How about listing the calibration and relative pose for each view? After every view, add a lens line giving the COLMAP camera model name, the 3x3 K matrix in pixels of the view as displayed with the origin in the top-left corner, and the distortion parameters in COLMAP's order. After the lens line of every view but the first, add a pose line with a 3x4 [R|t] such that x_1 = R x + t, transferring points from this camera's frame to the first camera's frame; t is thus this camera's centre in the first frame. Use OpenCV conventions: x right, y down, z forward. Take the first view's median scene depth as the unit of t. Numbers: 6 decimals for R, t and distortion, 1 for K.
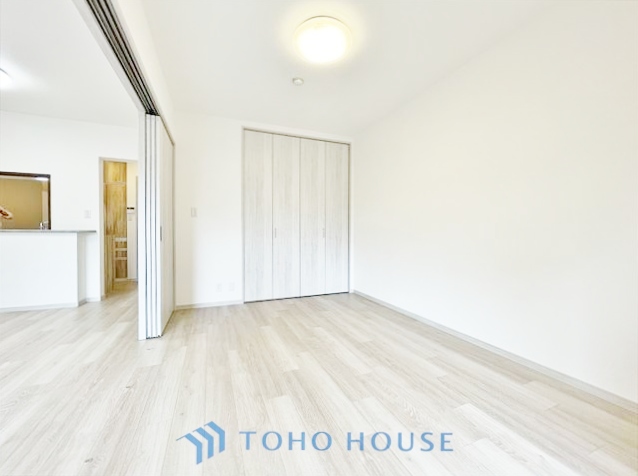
lens RADIAL K [[257.2, 0, 317.3], [0, 257.2, 235.8], [0, 0, 1]] dist [-0.004396, 0.000665]
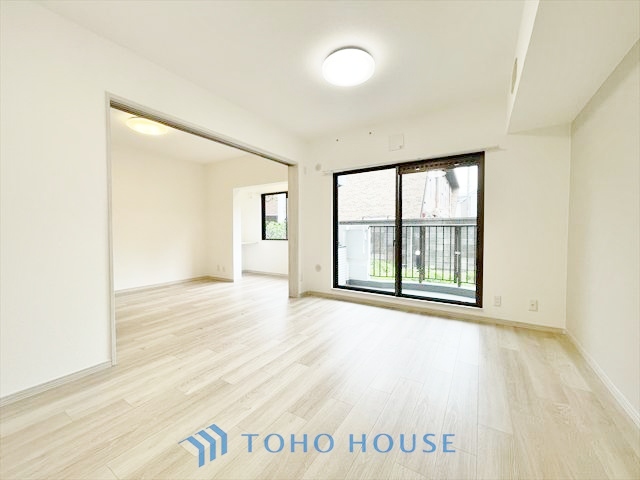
lens RADIAL K [[258.0, 0, 316.7], [0, 258.0, 237.1], [0, 0, 1]] dist [-0.004396, 0.000665]
pose [[-0.571205, -0.020772, 0.820545, -1.502760], [0.011753, 0.999370, 0.033480, -0.036563], [-0.820724, 0.028768, -0.570601, 0.779642]]
